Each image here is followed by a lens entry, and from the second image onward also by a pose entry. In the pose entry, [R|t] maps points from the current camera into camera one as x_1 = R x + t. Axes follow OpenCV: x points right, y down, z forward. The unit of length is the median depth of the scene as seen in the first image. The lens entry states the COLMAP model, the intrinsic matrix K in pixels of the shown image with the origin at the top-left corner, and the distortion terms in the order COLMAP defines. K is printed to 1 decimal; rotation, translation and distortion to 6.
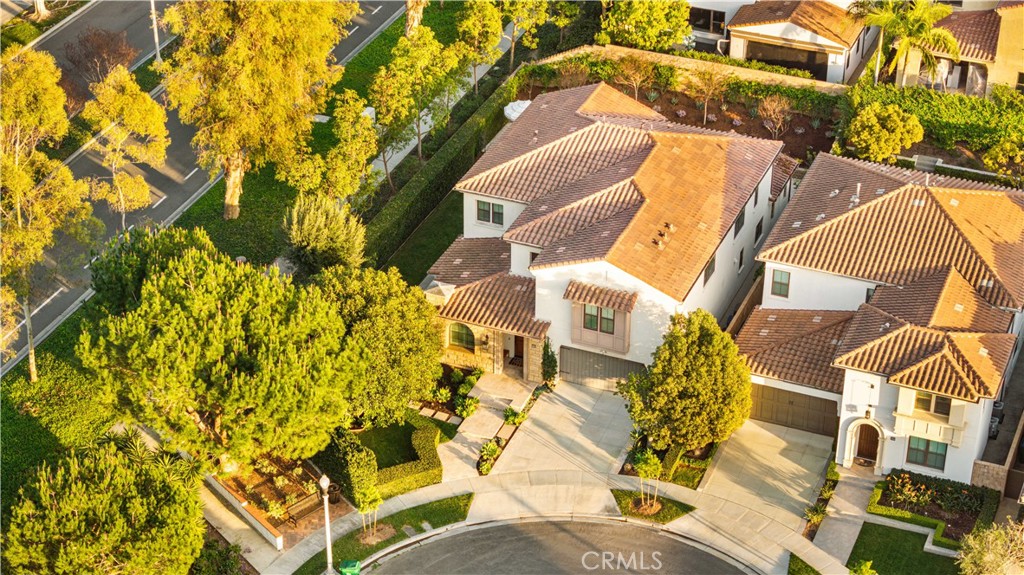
lens RADIAL K [[2023.2, 0, 511.2], [0, 2023.2, 287.7], [0, 0, 1]] dist [-0.022424, 0.000000]
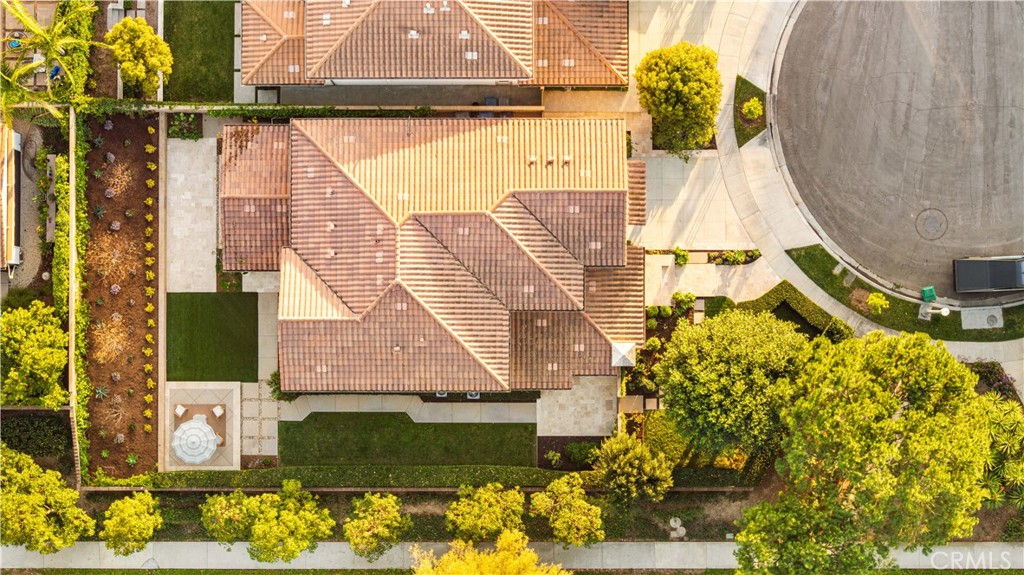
lens RADIAL K [[2023.2, 0, 511.9], [0, 2023.2, 287.2], [0, 0, 1]] dist [-0.022424, 0.000000]
pose [[-0.374349, -0.927197, 0.013005, 0.006987], [0.483102, -0.183040, 0.856218, -1.021449], [-0.791502, 0.326807, 0.516452, 0.506917]]
